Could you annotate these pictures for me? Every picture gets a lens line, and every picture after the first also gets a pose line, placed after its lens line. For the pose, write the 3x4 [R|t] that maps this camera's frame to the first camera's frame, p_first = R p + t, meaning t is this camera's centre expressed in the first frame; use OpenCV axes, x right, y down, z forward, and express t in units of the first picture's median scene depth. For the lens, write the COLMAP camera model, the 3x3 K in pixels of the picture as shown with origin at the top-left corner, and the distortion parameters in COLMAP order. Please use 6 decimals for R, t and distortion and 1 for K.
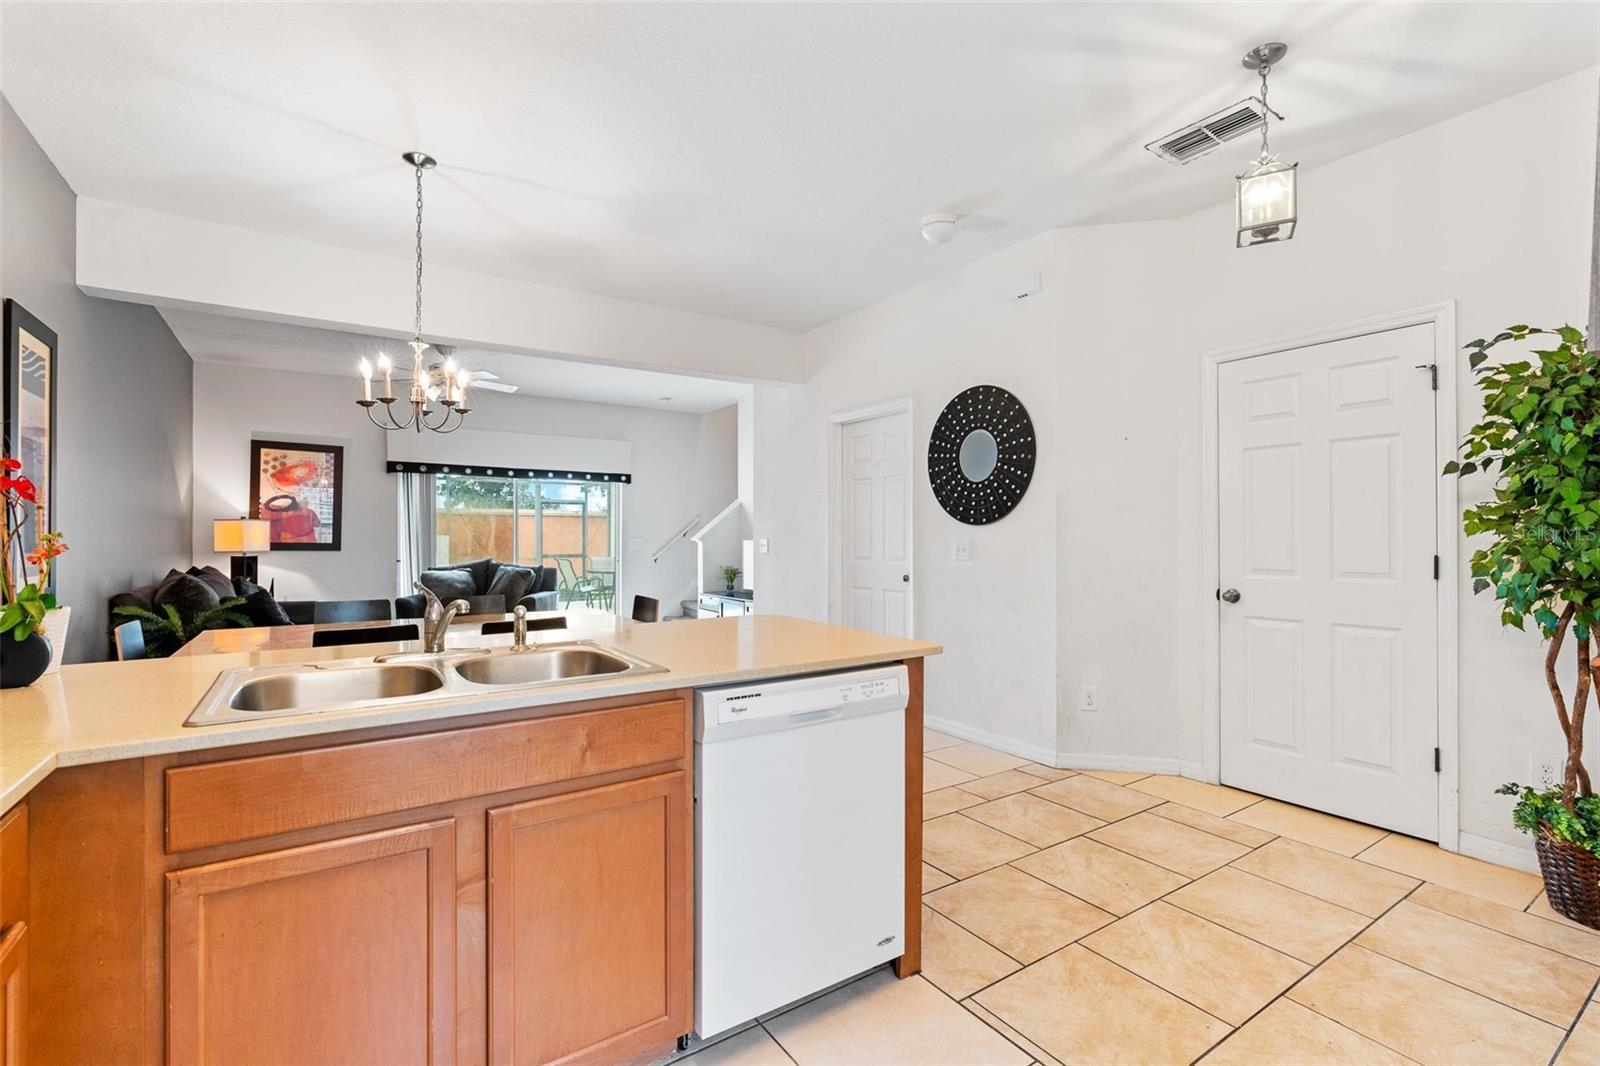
lens RADIAL K [[722.9, 0, 800.0], [0, 722.9, 533.0], [0, 0, 1]] dist [-0.016026, 0.007067]
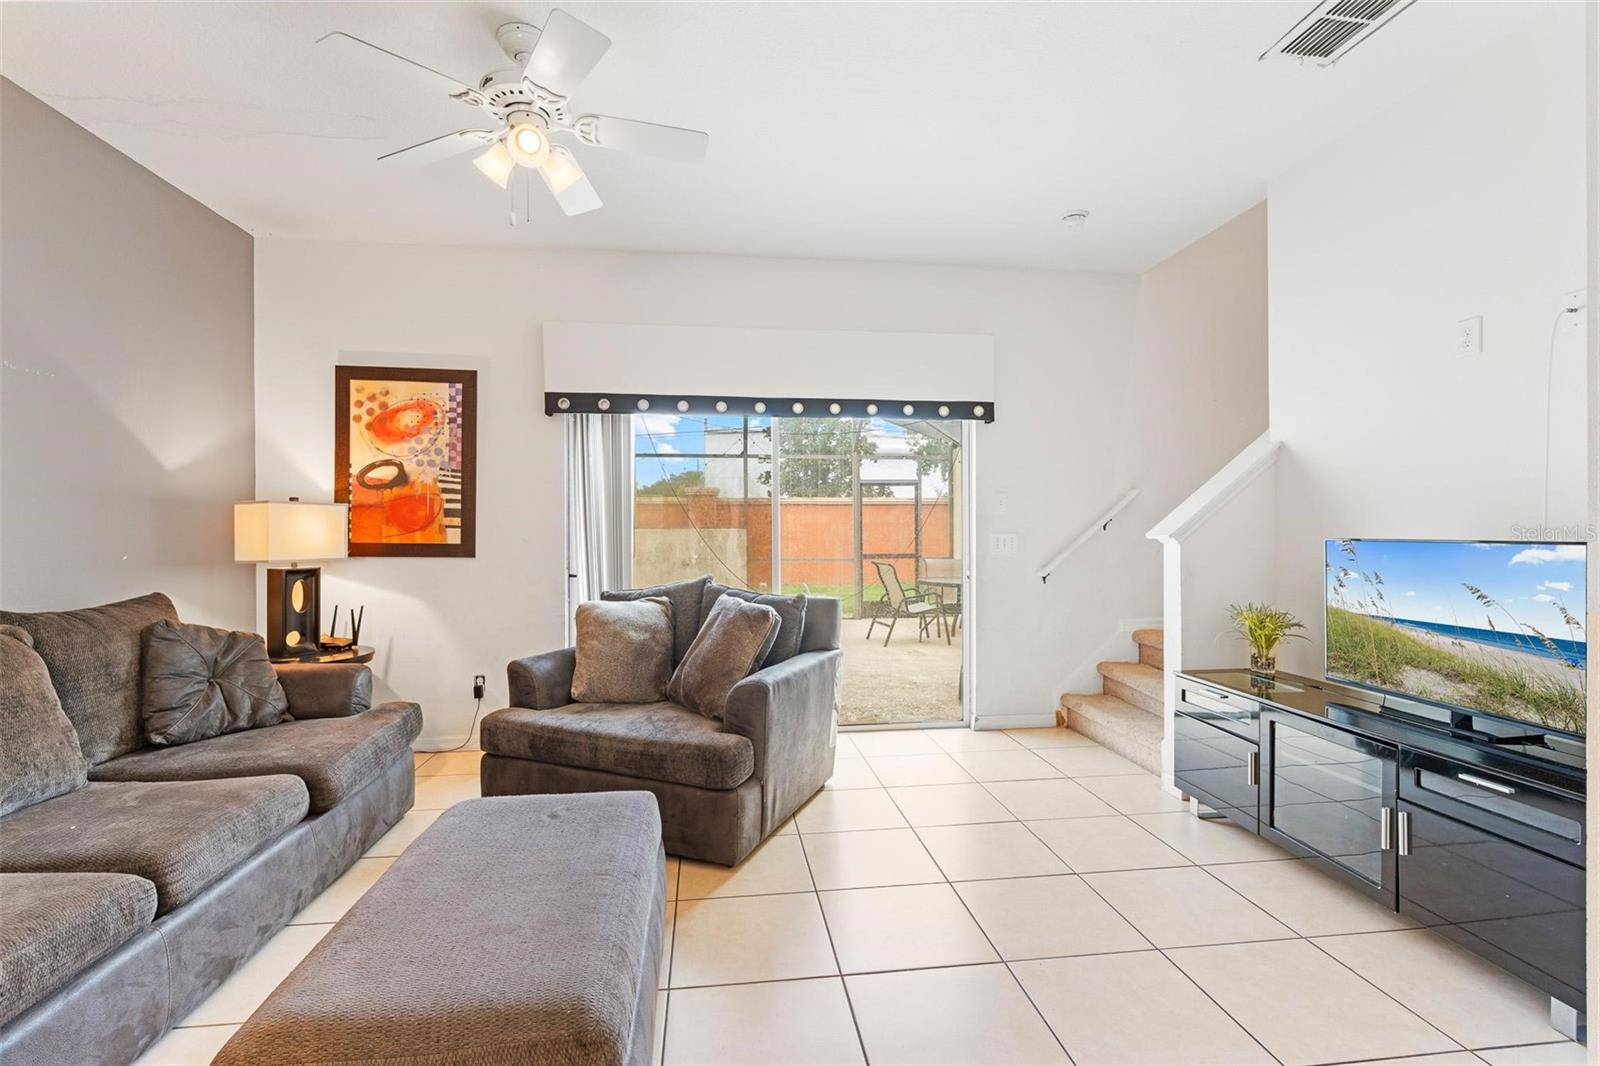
lens RADIAL K [[722.9, 0, 800.0], [0, 722.9, 533.0], [0, 0, 1]] dist [-0.016026, 0.007067]
pose [[0.893245, -0.002239, -0.449565, -0.162451], [0.006517, 0.999947, 0.007968, 0.002801], [0.449524, -0.010047, 0.893212, 0.620737]]
